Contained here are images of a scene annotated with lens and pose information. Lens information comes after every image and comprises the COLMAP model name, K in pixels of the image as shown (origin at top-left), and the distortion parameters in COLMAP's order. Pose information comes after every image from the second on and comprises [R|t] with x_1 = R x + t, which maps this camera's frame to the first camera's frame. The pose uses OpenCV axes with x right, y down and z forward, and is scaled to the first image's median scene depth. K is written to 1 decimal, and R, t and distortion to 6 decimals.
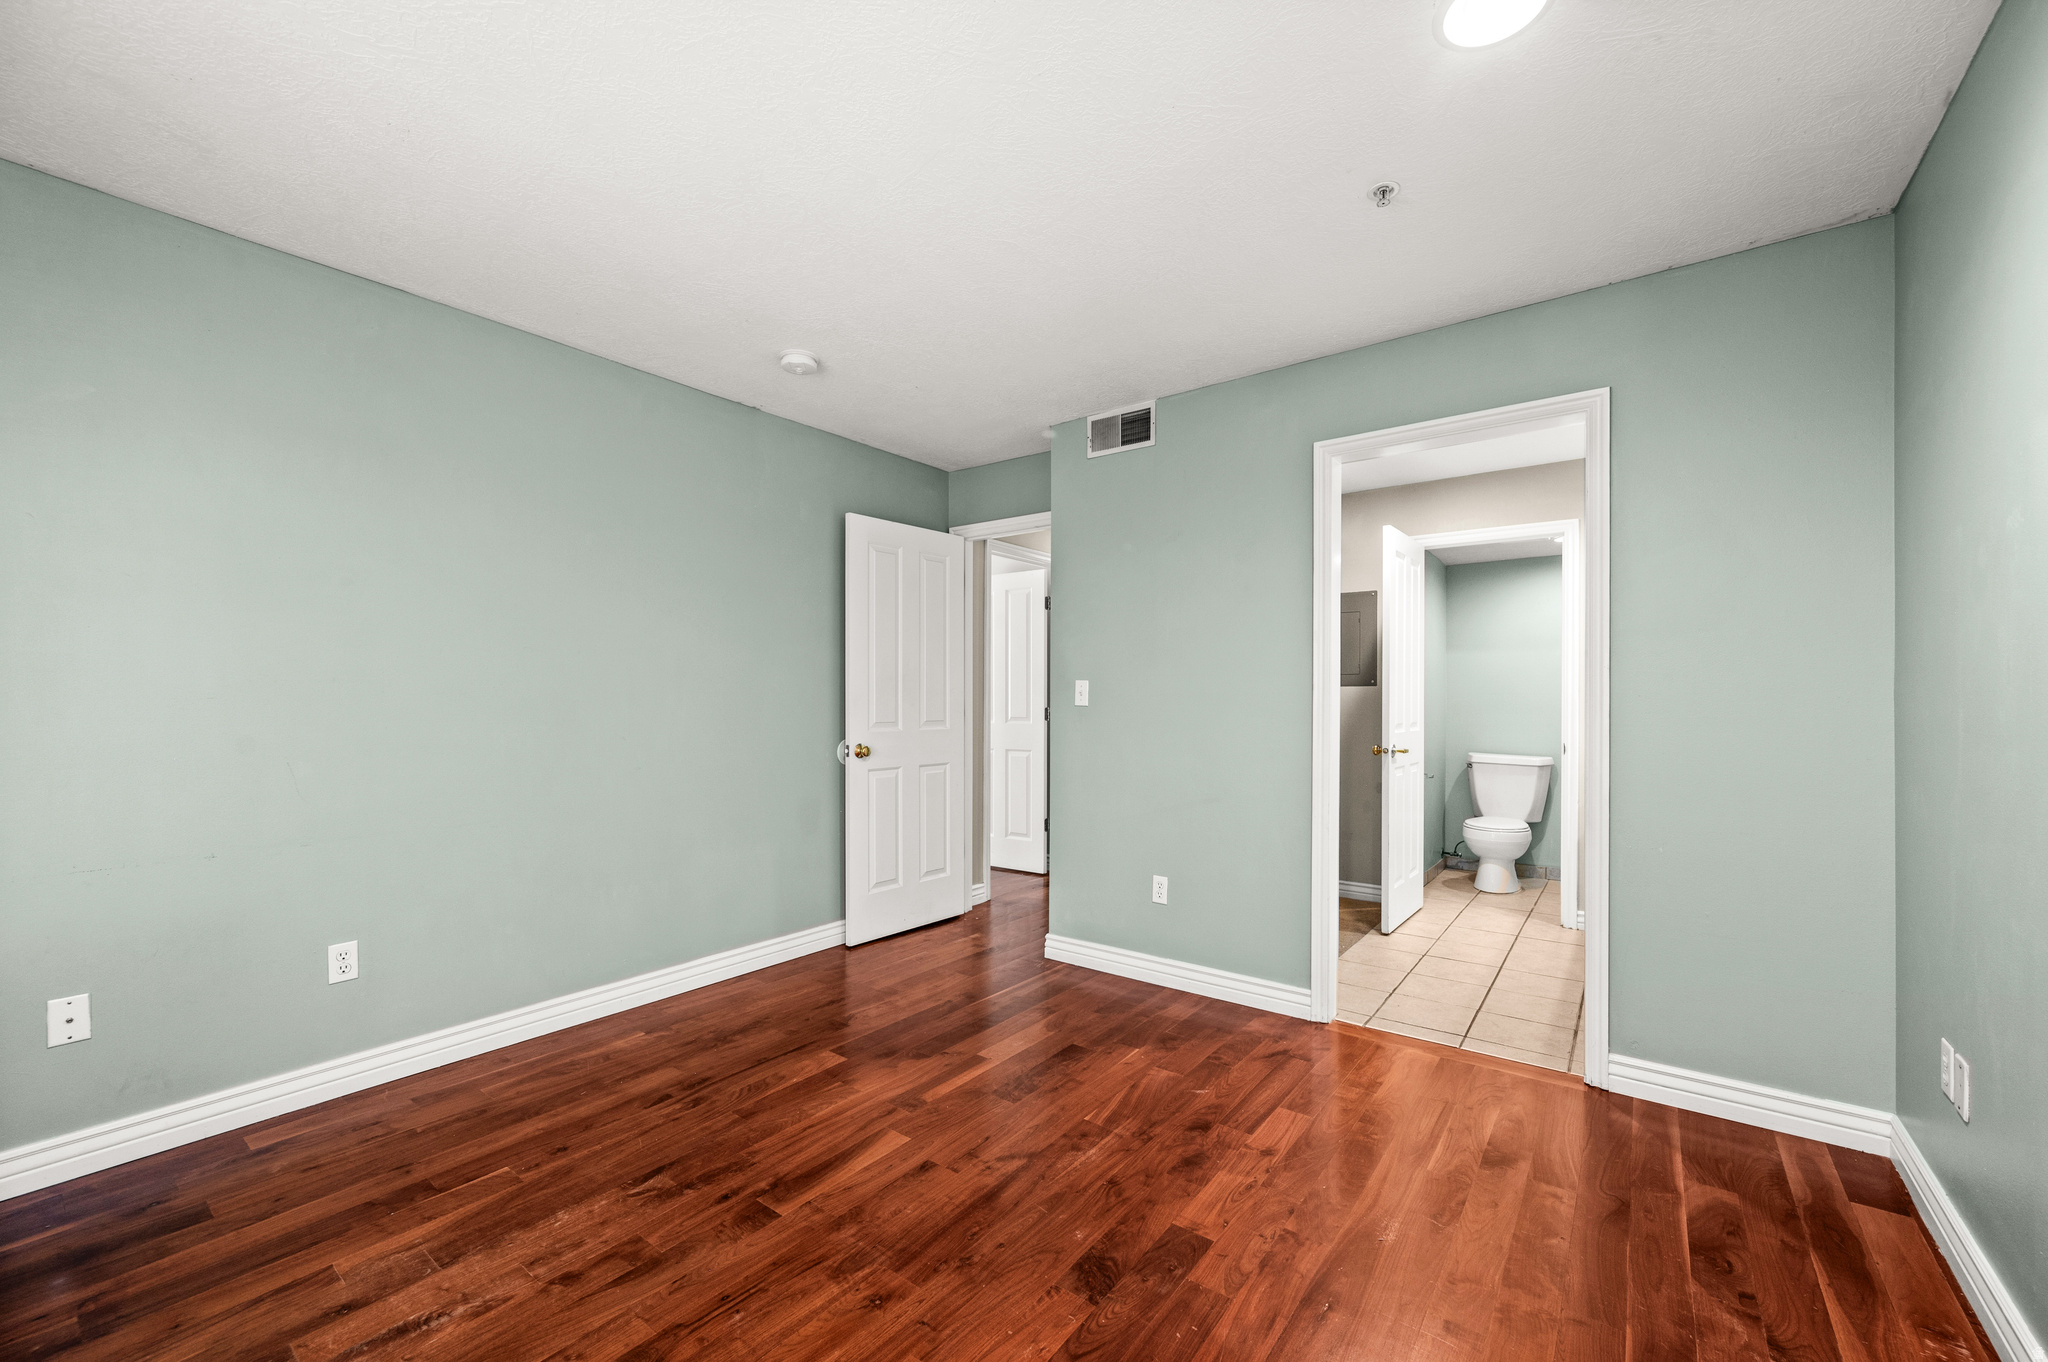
lens RADIAL K [[818.9, 0, 1026.6], [0, 818.9, 703.8], [0, 0, 1]] dist [0.000445, -0.000167]
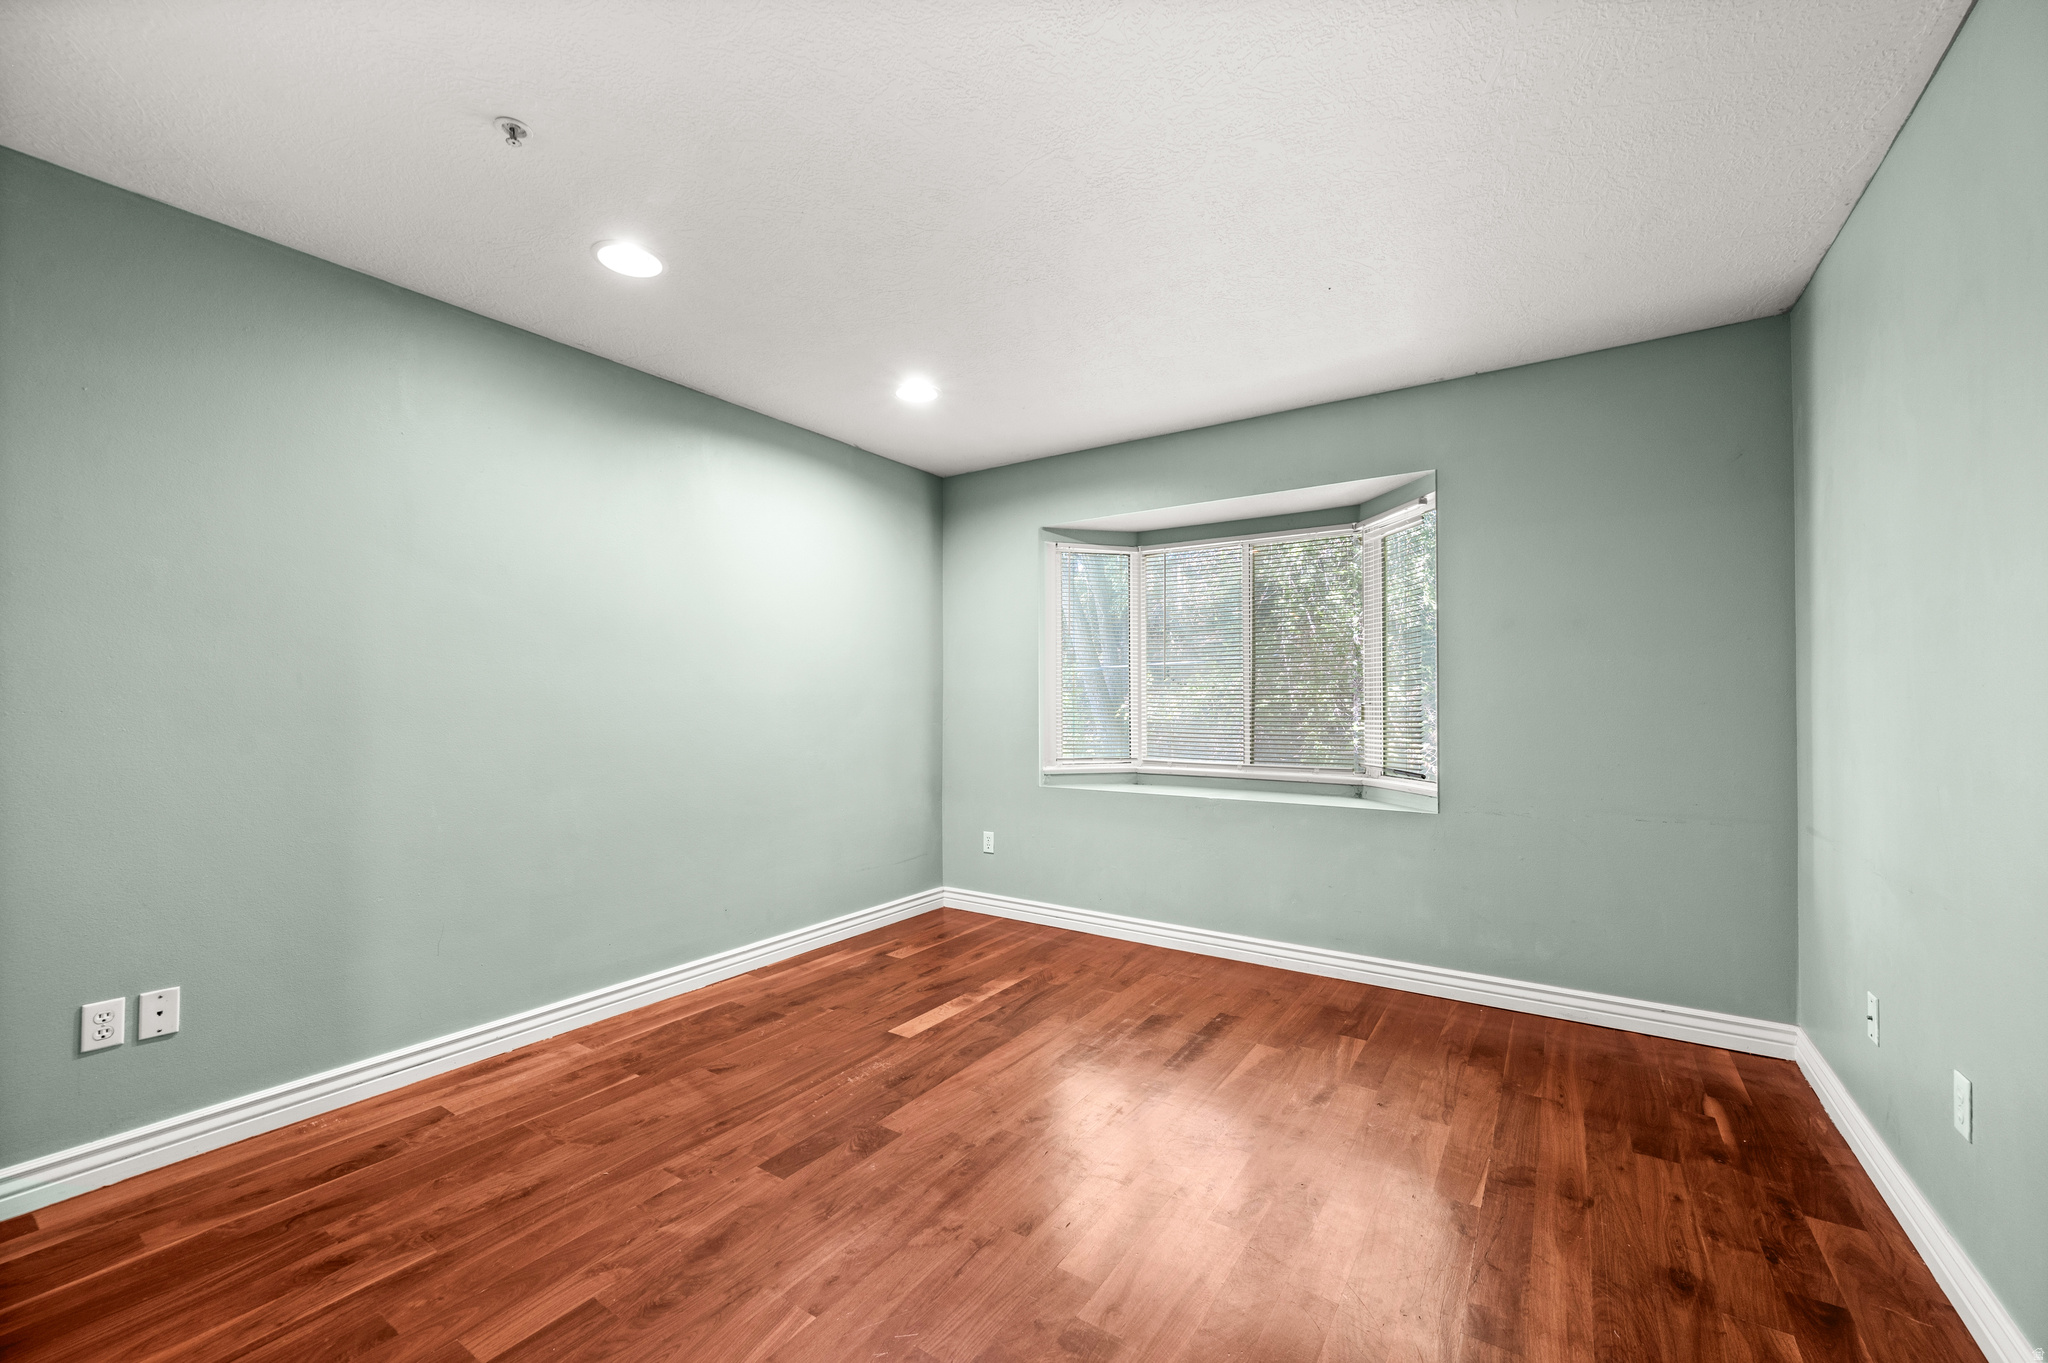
lens RADIAL K [[818.9, 0, 1026.6], [0, 818.9, 704.3], [0, 0, 1]] dist [0.000445, -0.000167]
pose [[-0.997774, -0.000641, -0.066686, -0.067360], [-0.001097, 0.999976, 0.006808, -0.006384], [0.066680, 0.006866, -0.997751, 1.975566]]
